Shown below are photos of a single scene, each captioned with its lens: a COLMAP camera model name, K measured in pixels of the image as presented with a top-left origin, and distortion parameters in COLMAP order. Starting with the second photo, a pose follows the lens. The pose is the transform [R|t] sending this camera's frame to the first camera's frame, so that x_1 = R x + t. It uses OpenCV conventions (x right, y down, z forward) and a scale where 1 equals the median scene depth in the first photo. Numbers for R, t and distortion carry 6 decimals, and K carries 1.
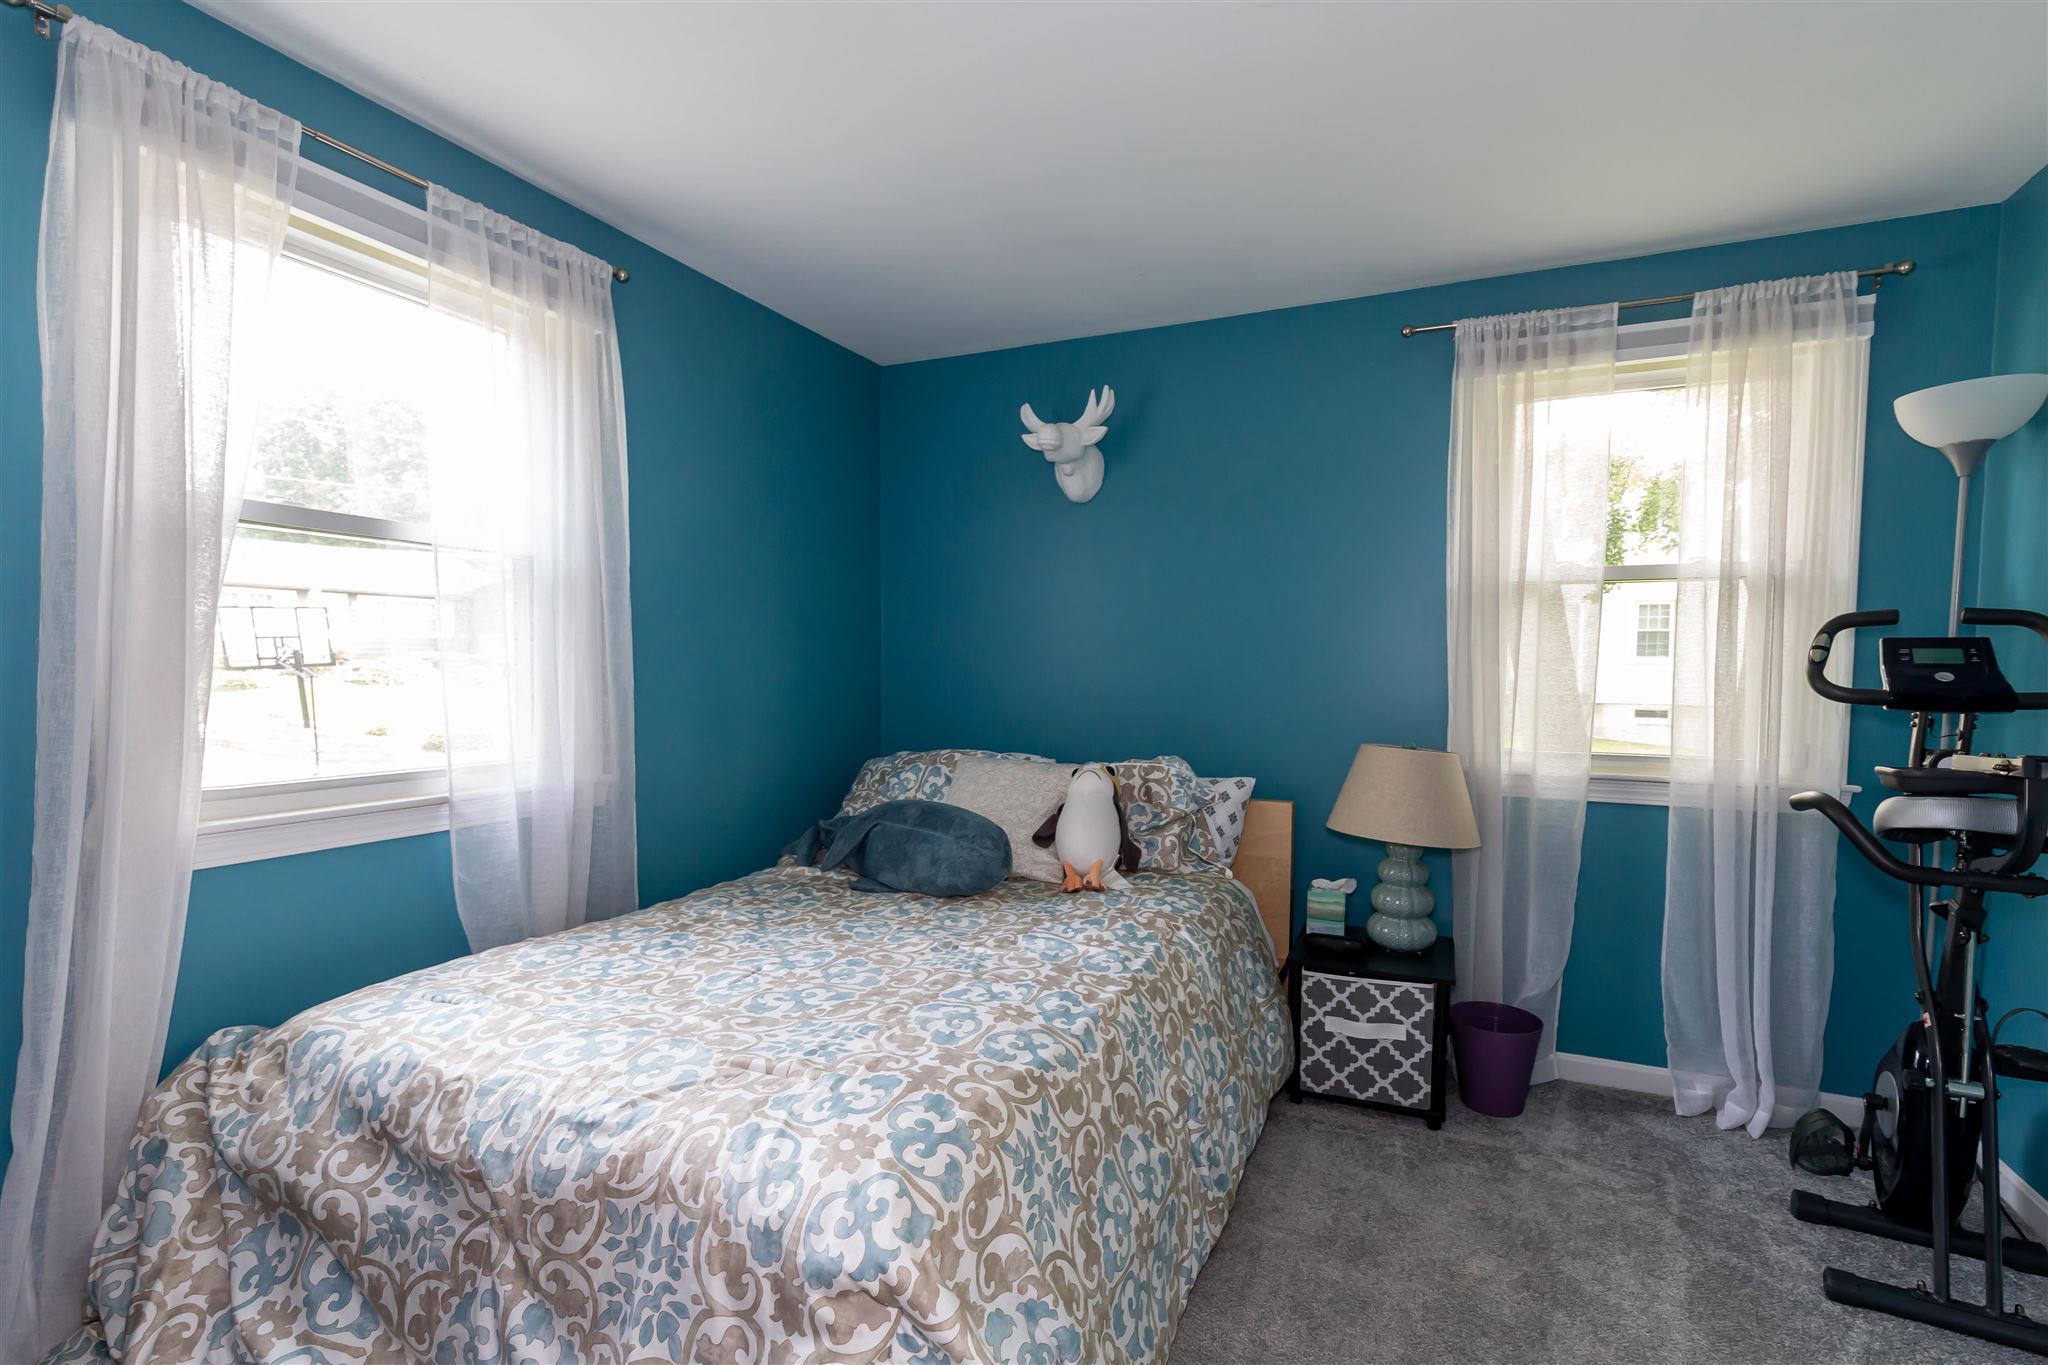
lens RADIAL K [[897.9, 0, 1053.2], [0, 897.9, 698.7], [0, 0, 1]] dist [0.003750, 0.000059]
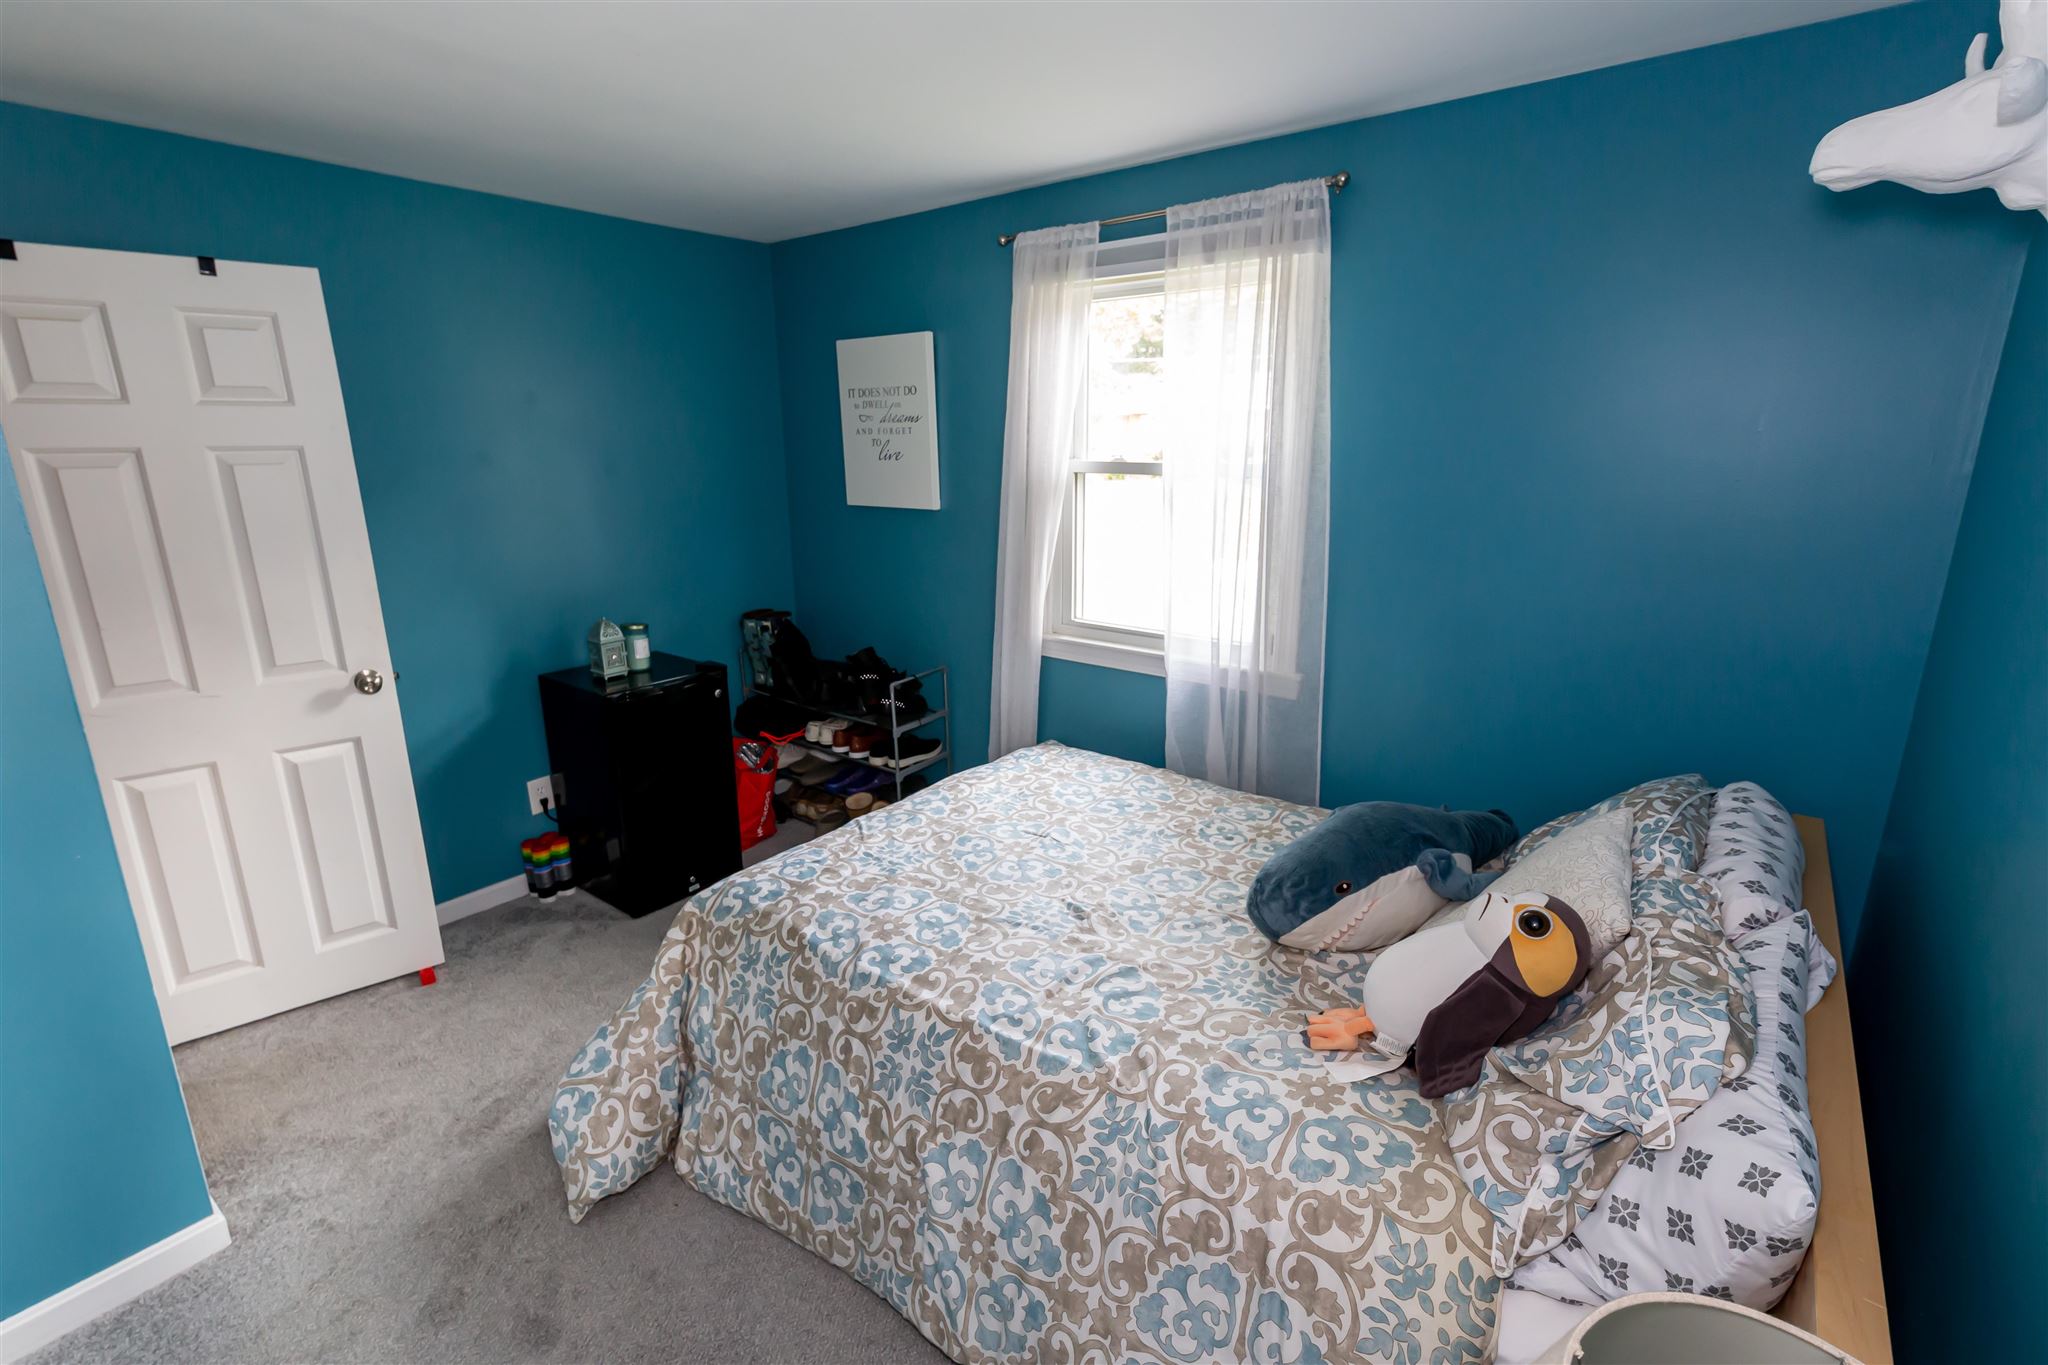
lens RADIAL K [[897.9, 0, 1027.5], [0, 897.9, 667.5], [0, 0, 1]] dist [0.003750, 0.000059]
pose [[-0.222490, 0.239144, -0.945150, 0.743192], [-0.036237, 0.966751, 0.253139, -0.230116], [0.974261, 0.090570, -0.206427, 1.074236]]
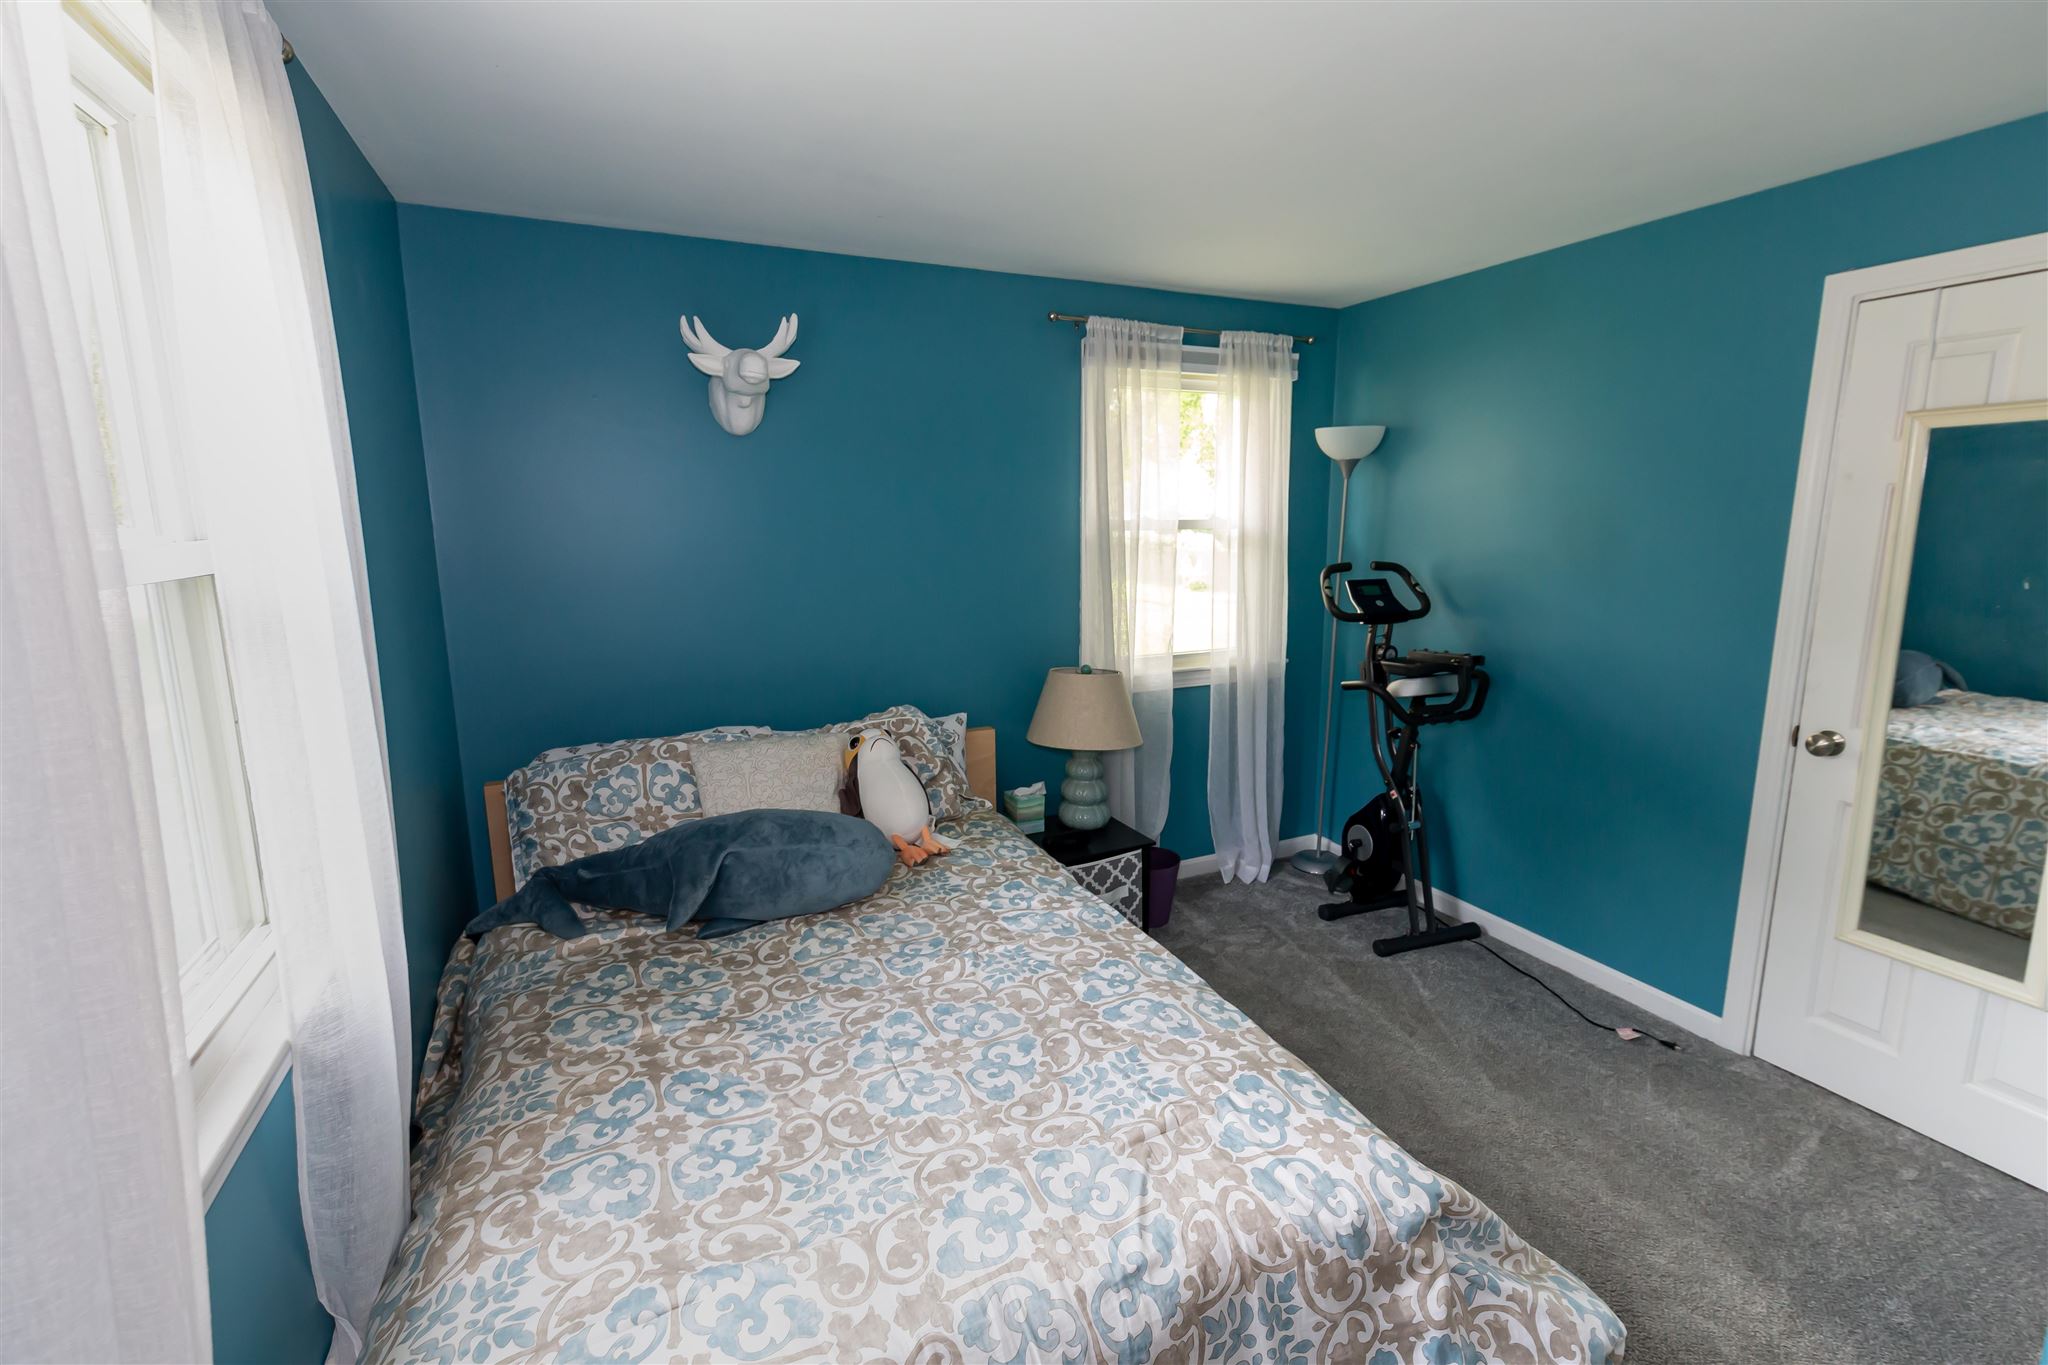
lens RADIAL K [[897.9, 0, 1005.7], [0, 897.9, 651.2], [0, 0, 1]] dist [0.003750, 0.000059]
pose [[0.675884, -0.128186, 0.725775, -0.737839], [0.043468, 0.989977, 0.134370, -0.183056], [-0.735725, -0.059270, 0.674682, 0.309494]]
